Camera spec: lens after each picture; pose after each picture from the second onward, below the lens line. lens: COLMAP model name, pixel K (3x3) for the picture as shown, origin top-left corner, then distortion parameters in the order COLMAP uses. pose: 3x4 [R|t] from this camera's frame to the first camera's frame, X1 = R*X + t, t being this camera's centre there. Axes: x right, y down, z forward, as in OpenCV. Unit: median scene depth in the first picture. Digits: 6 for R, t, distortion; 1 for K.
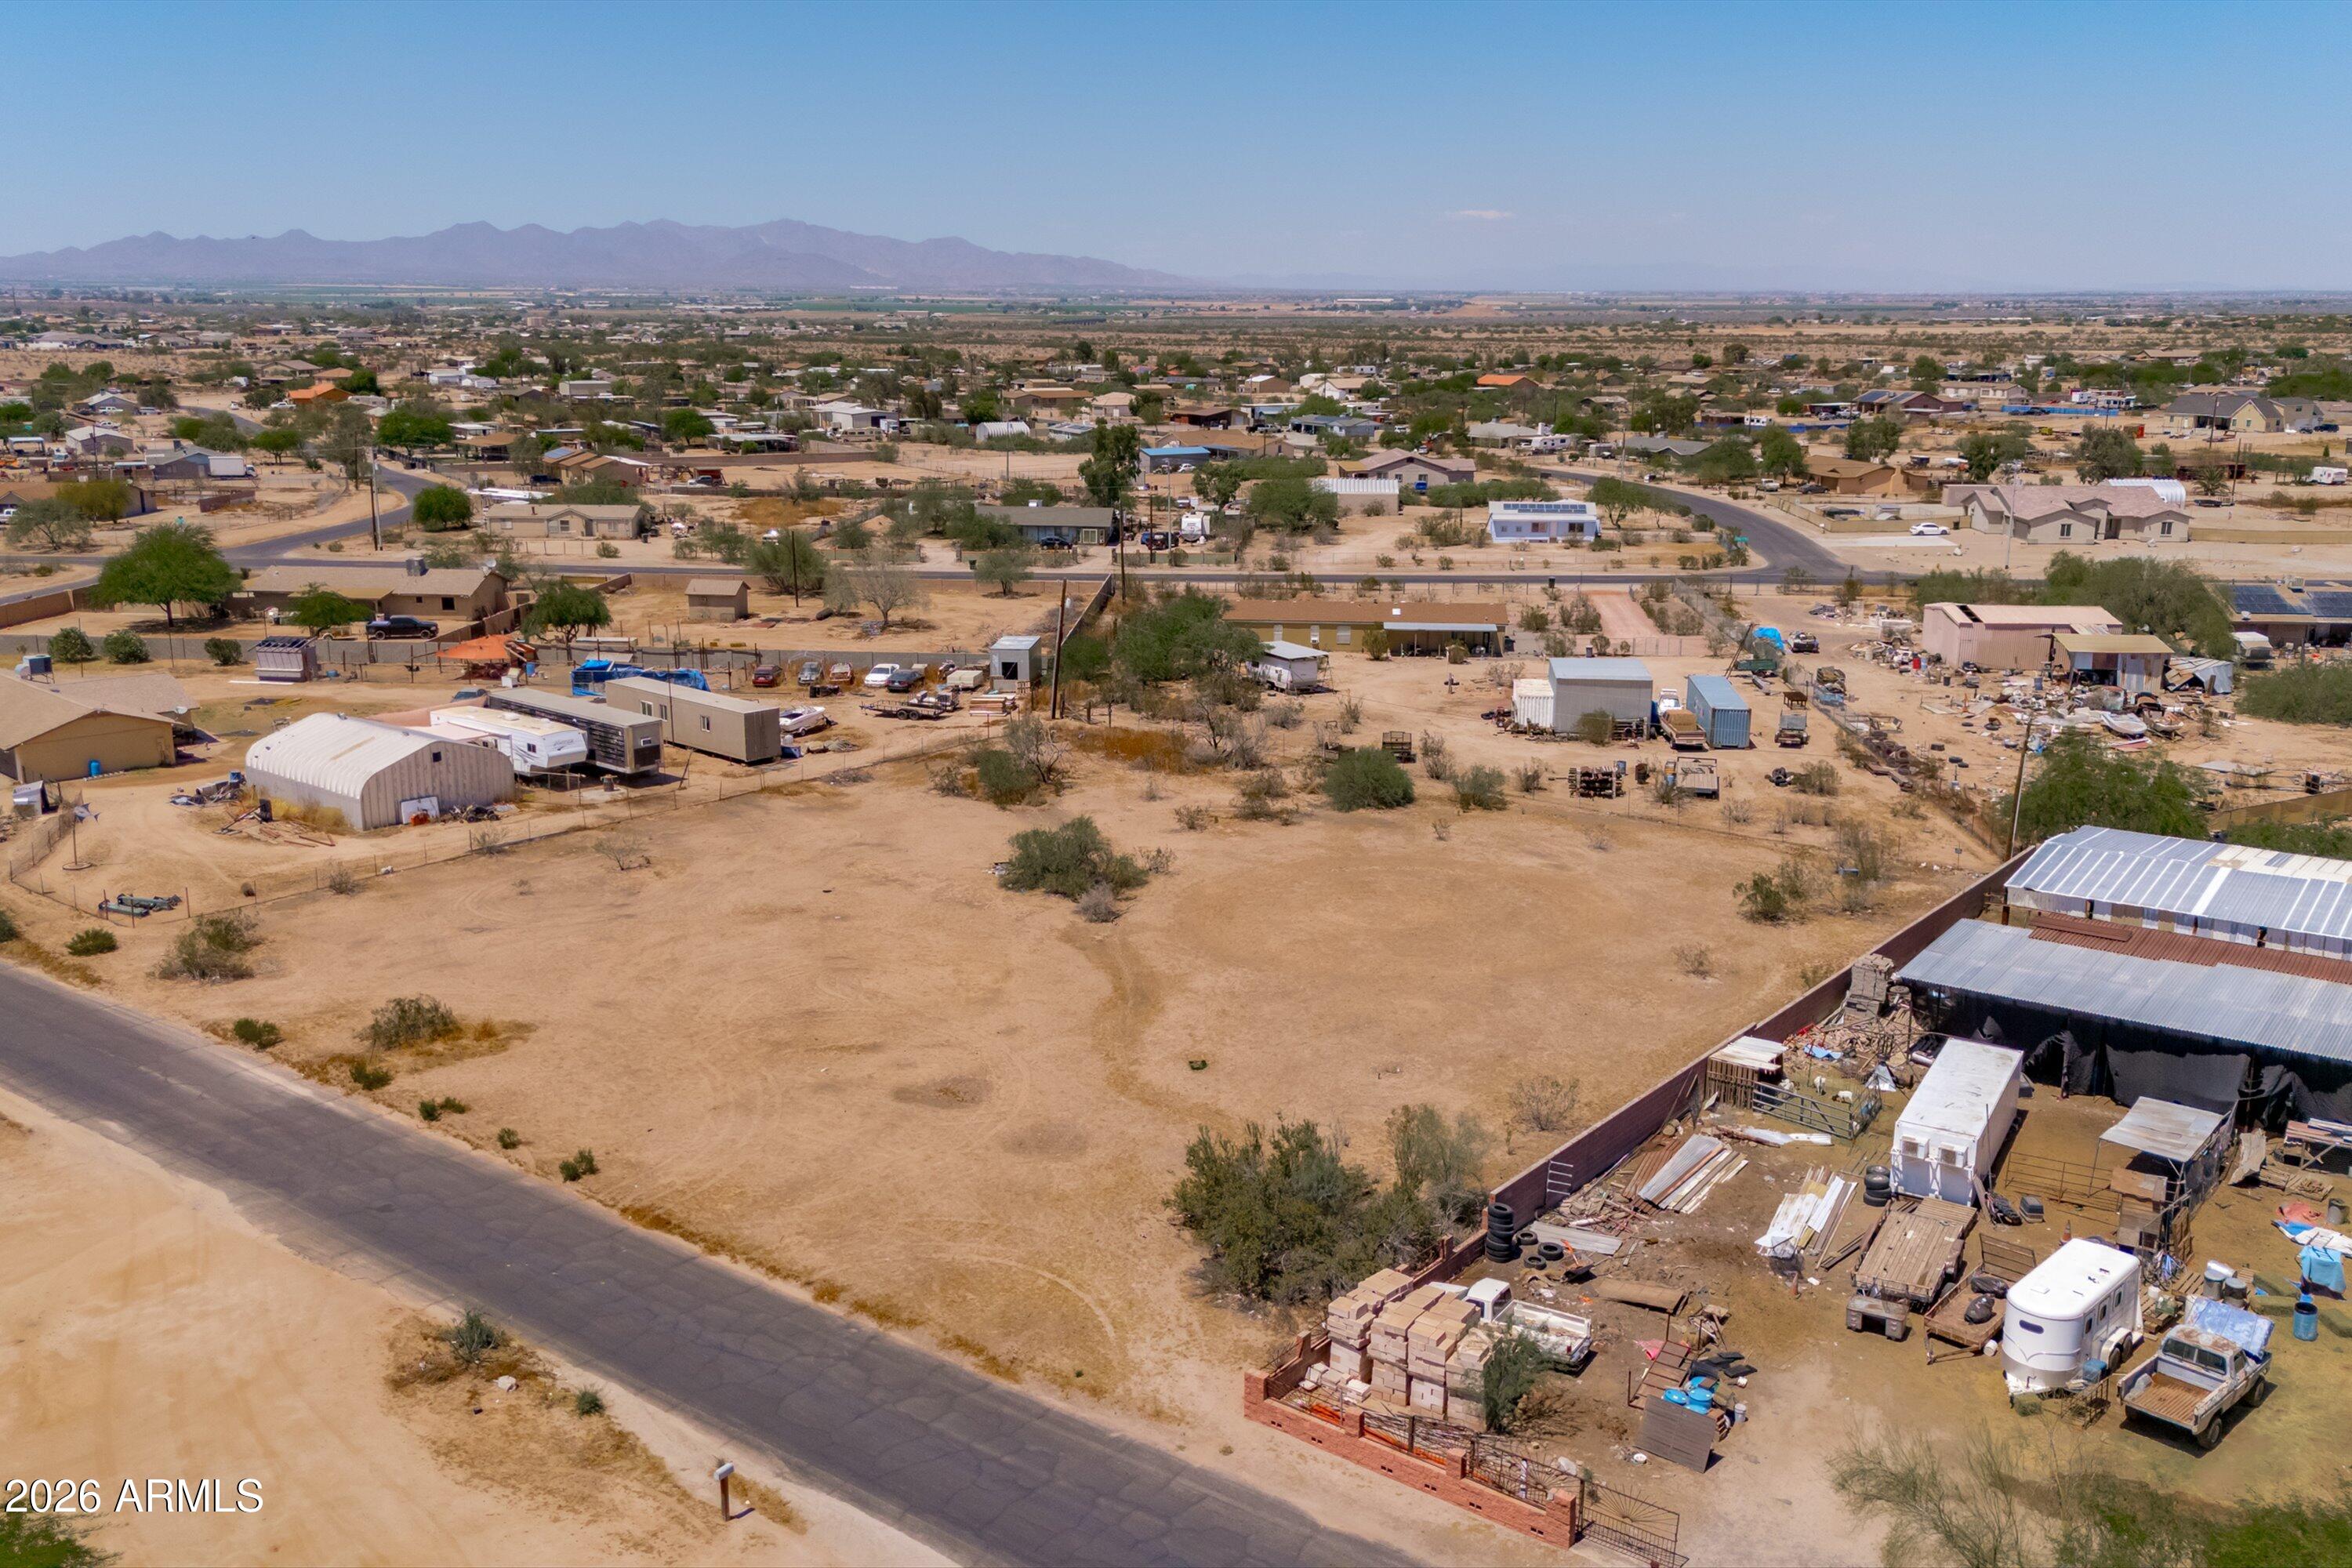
lens RADIAL K [[2035.4, 0, 1176.0], [0, 2035.4, 784.0], [0, 0, 1]] dist [0.125334, -0.140029]
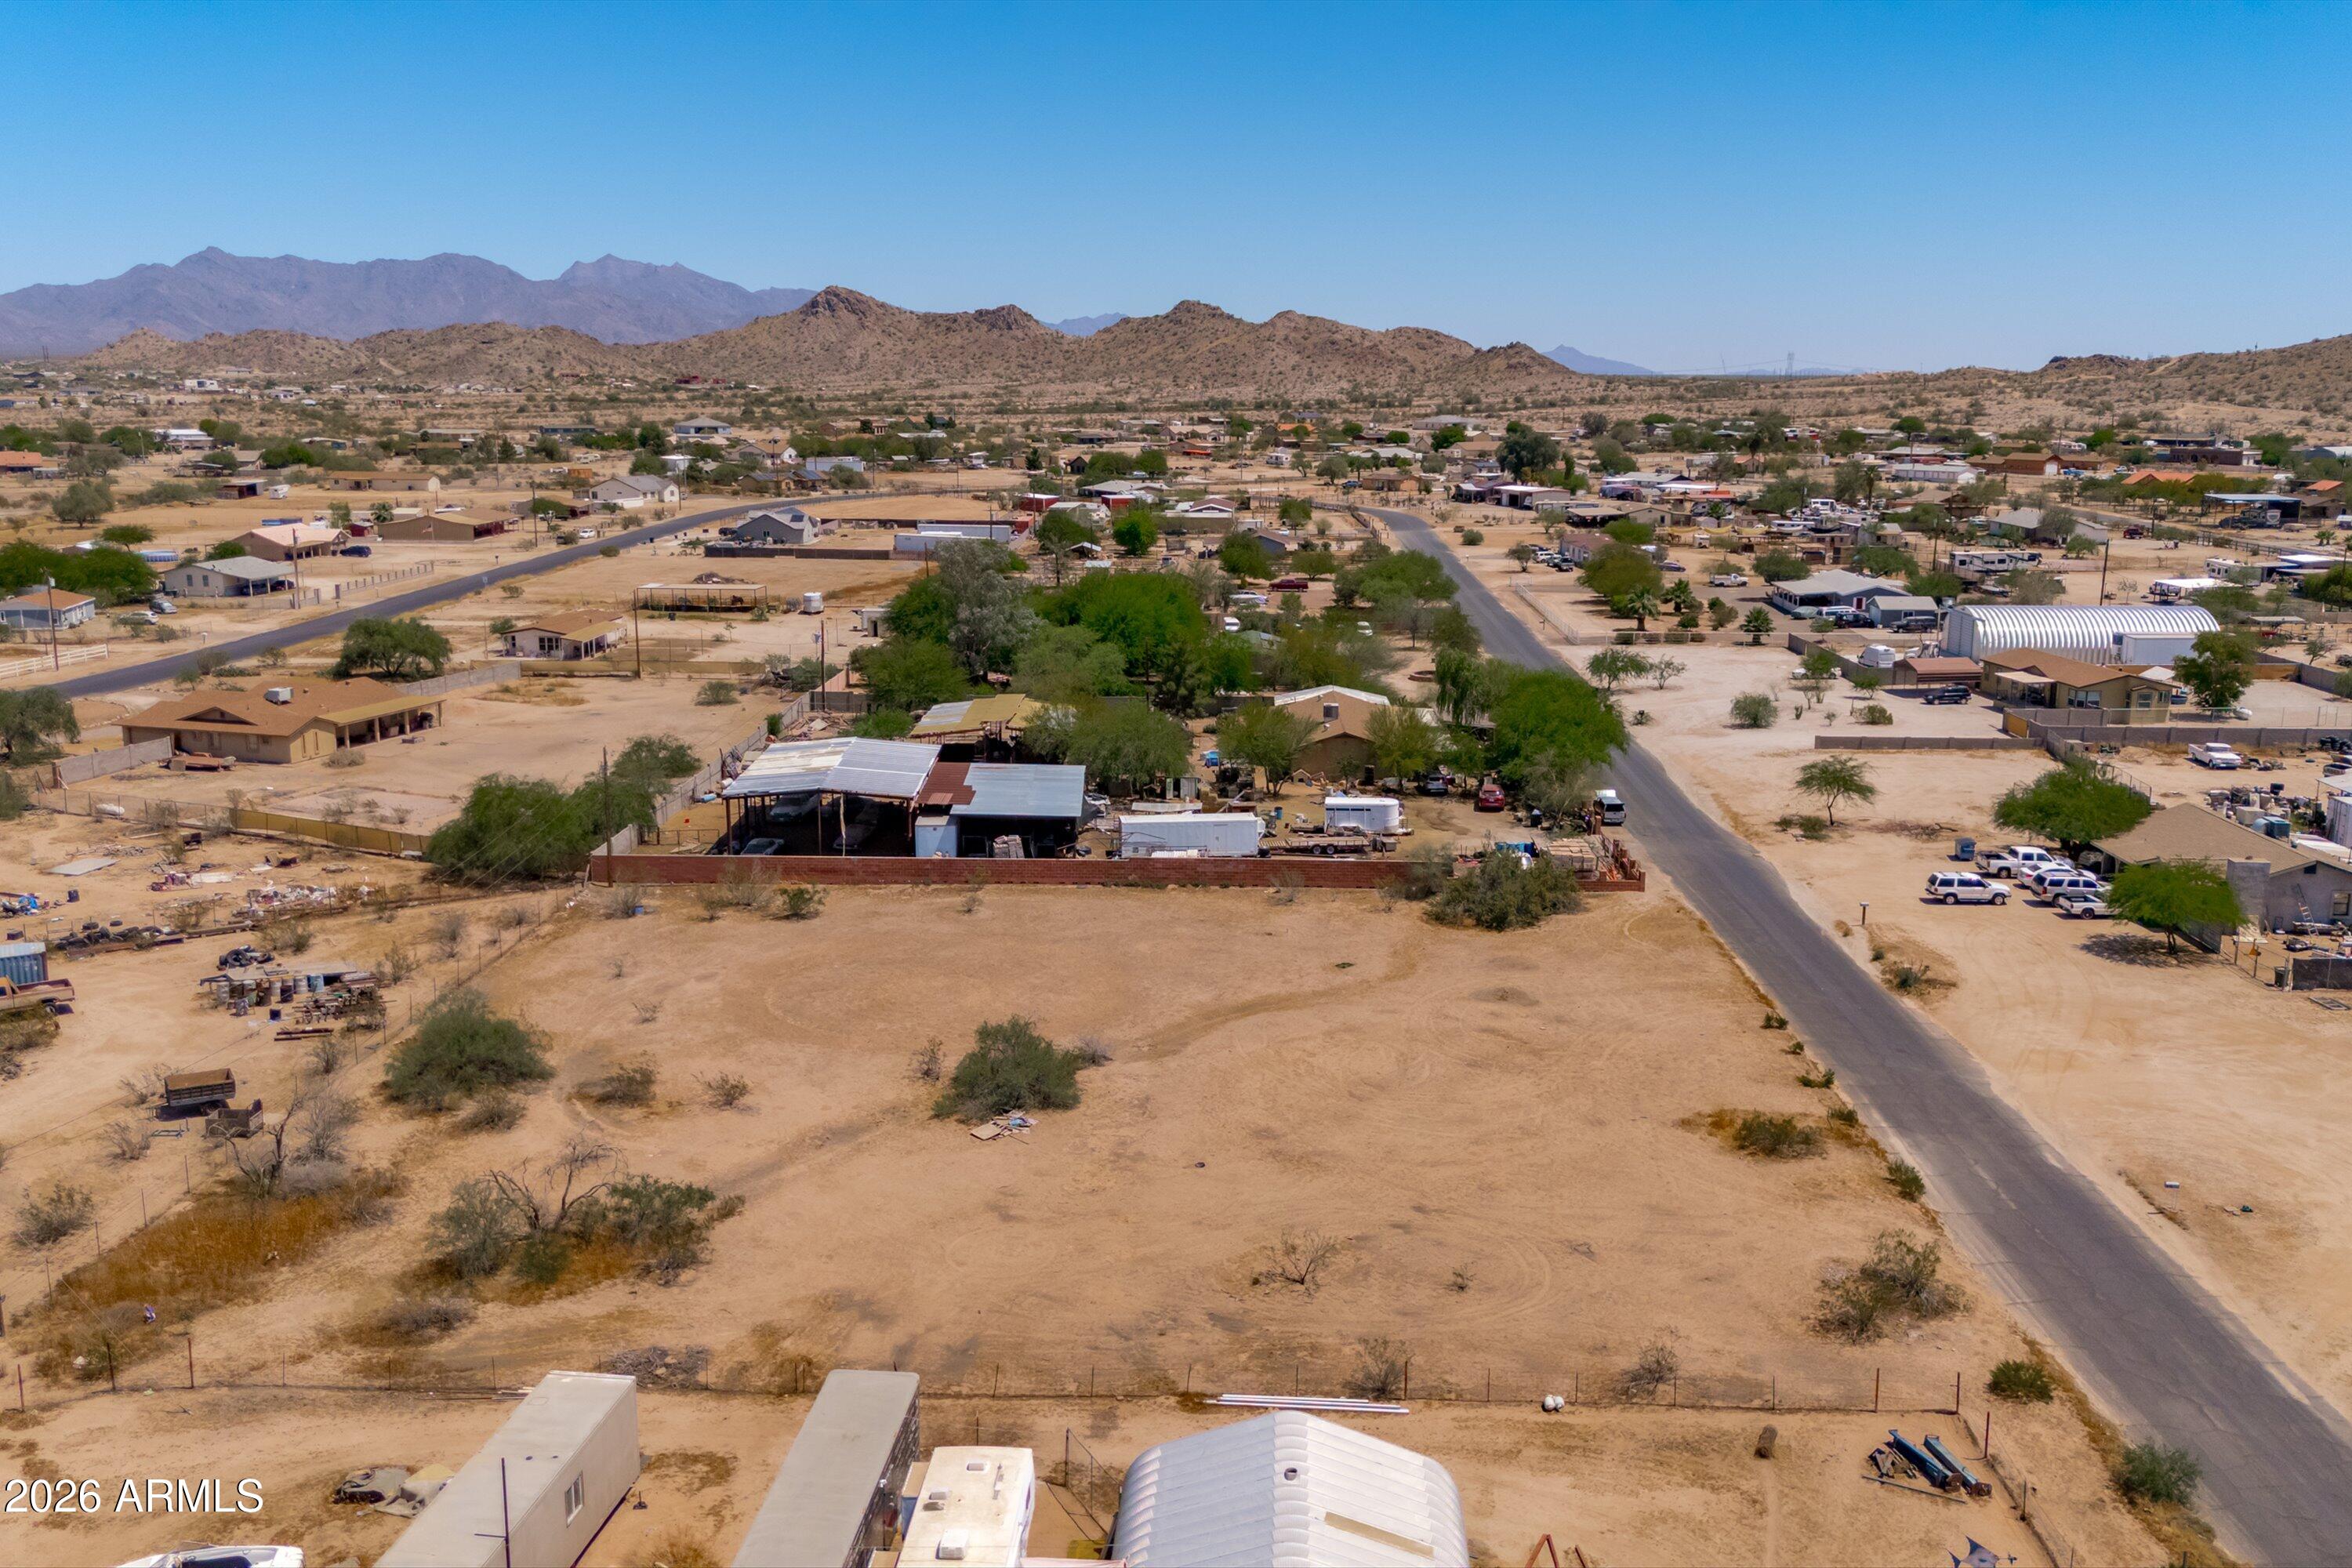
lens RADIAL K [[2035.4, 0, 1176.0], [0, 2035.4, 784.0], [0, 0, 1]] dist [0.125334, -0.140029]
pose [[-0.592289, -0.165983, 0.788444, -0.710190], [0.179478, 0.926786, 0.329933, -0.328339], [-0.785482, 0.336924, -0.519134, 1.237356]]
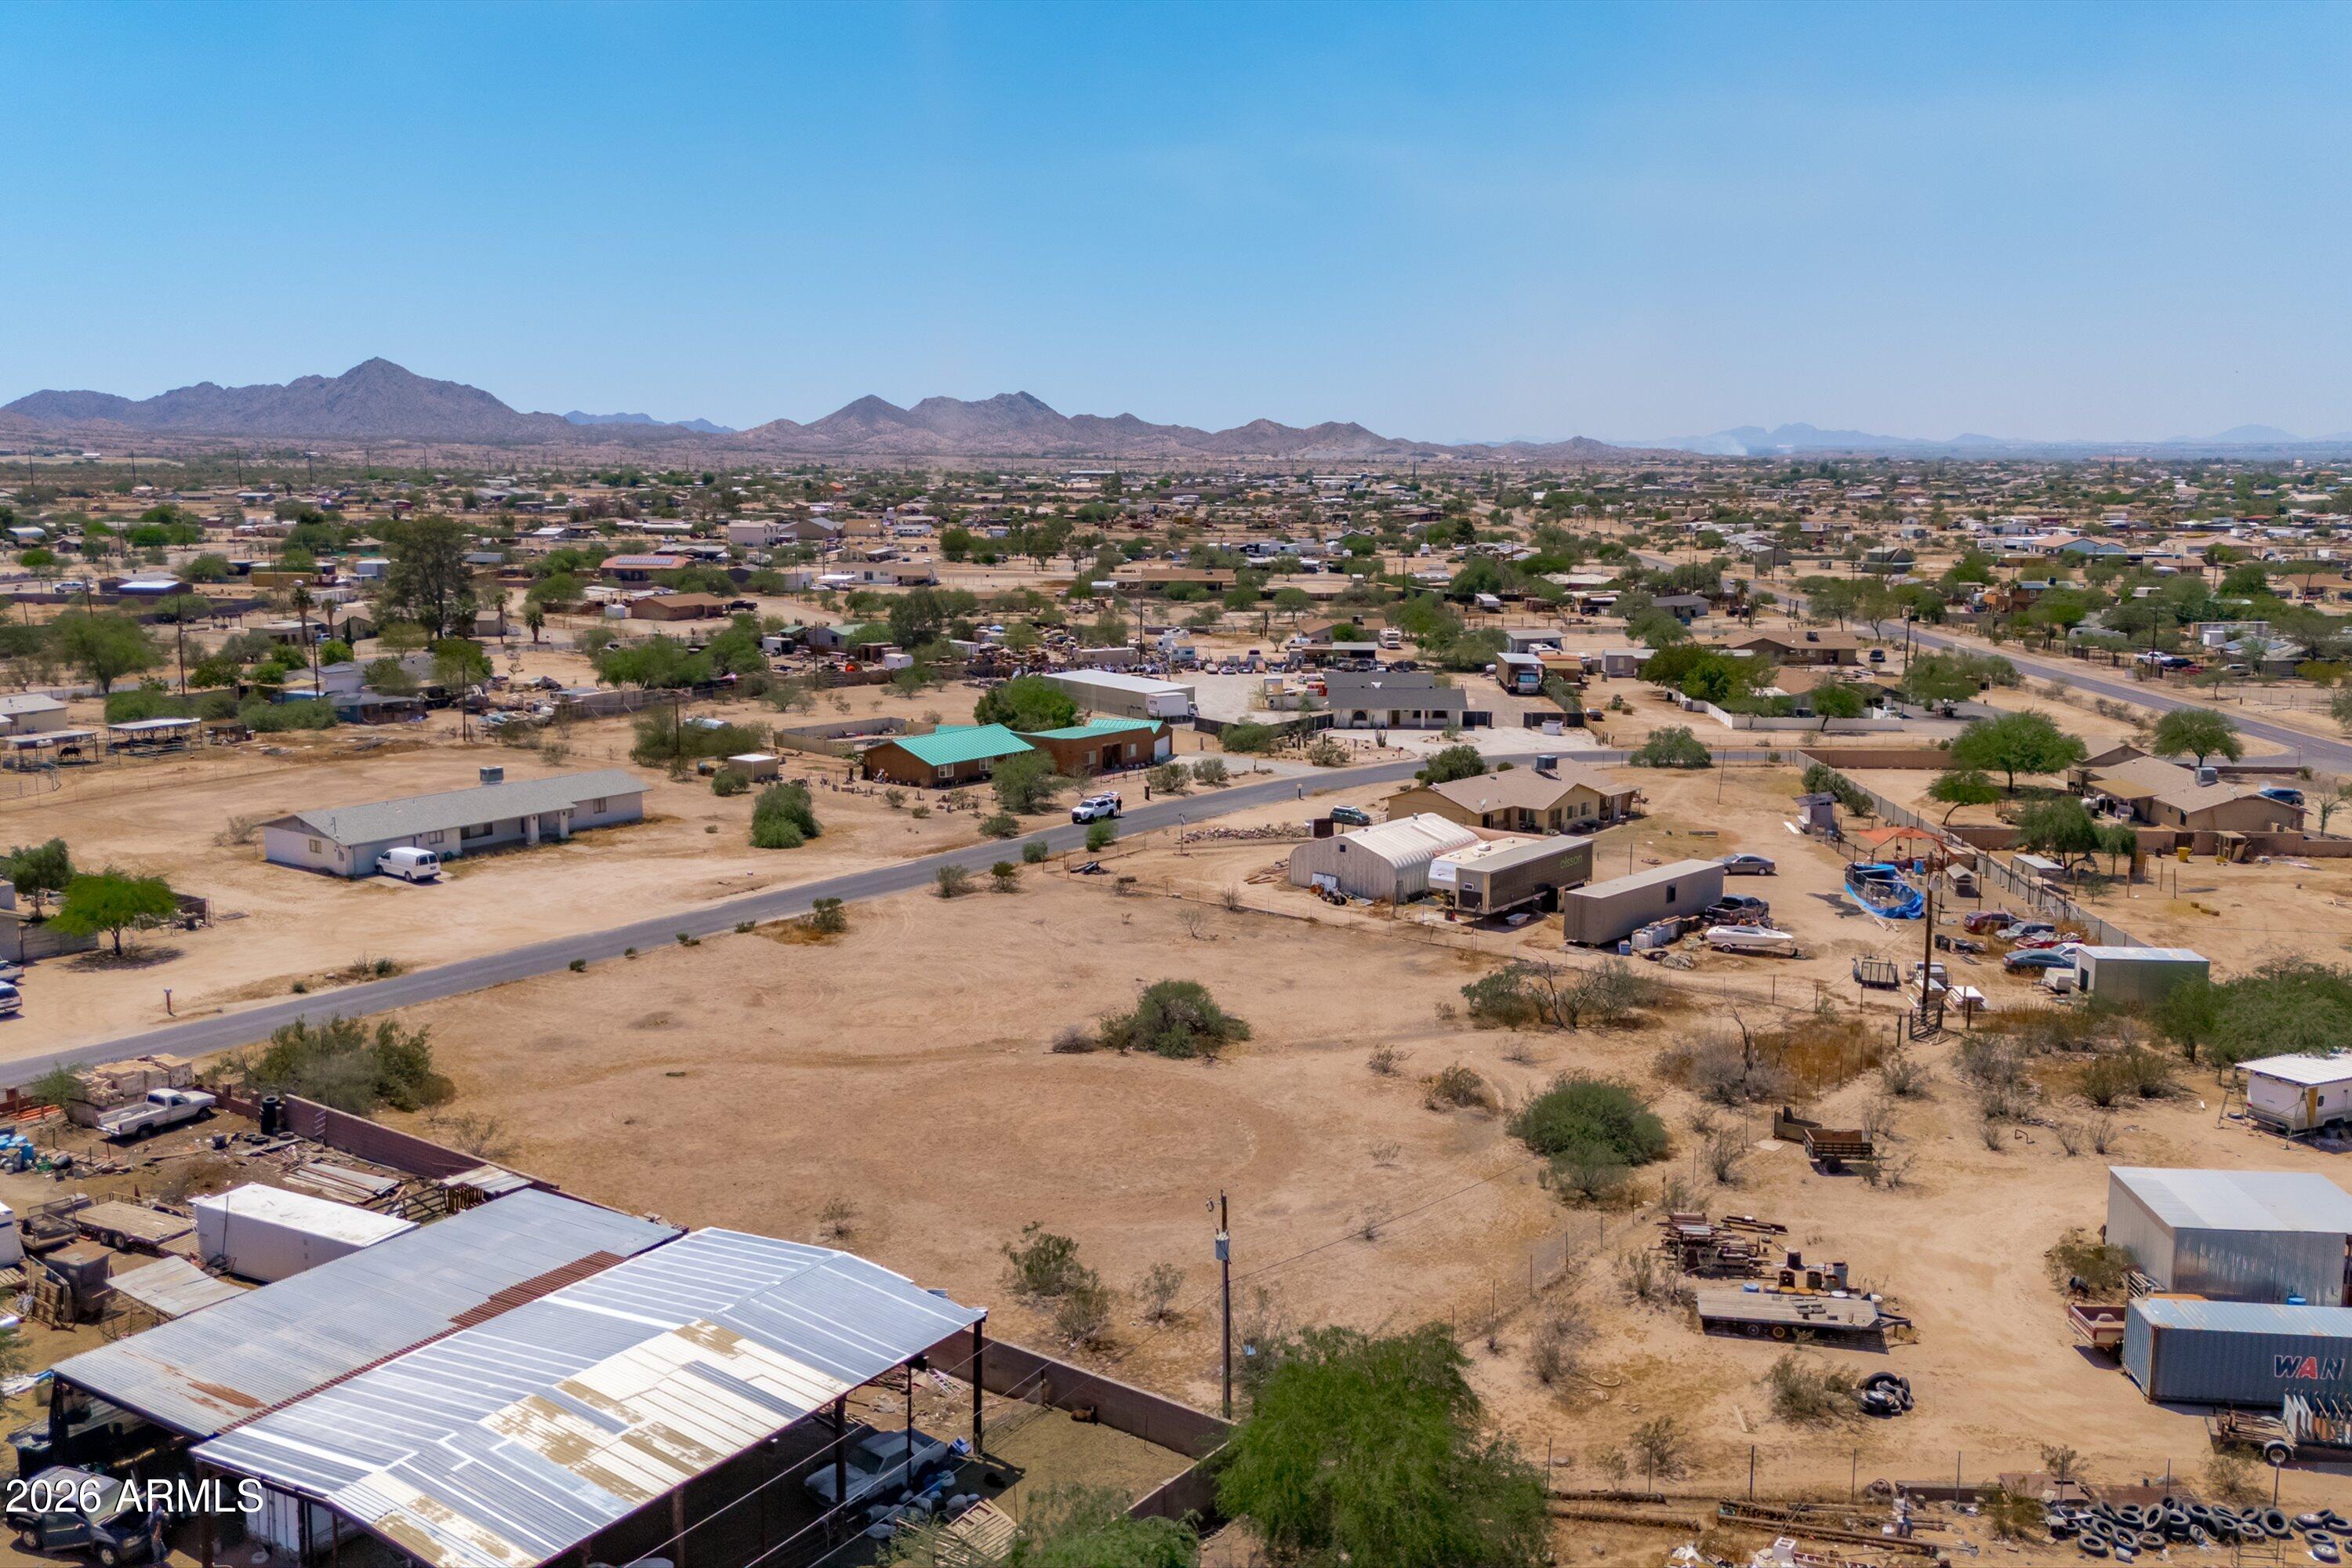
lens RADIAL K [[2035.4, 0, 1176.0], [0, 2035.4, 784.0], [0, 0, 1]] dist [0.125334, -0.140029]
pose [[0.027598, 0.159549, -0.986804, 0.901965], [-0.235582, 0.960412, 0.148693, -0.219607], [0.971462, 0.228370, 0.064093, 0.817447]]
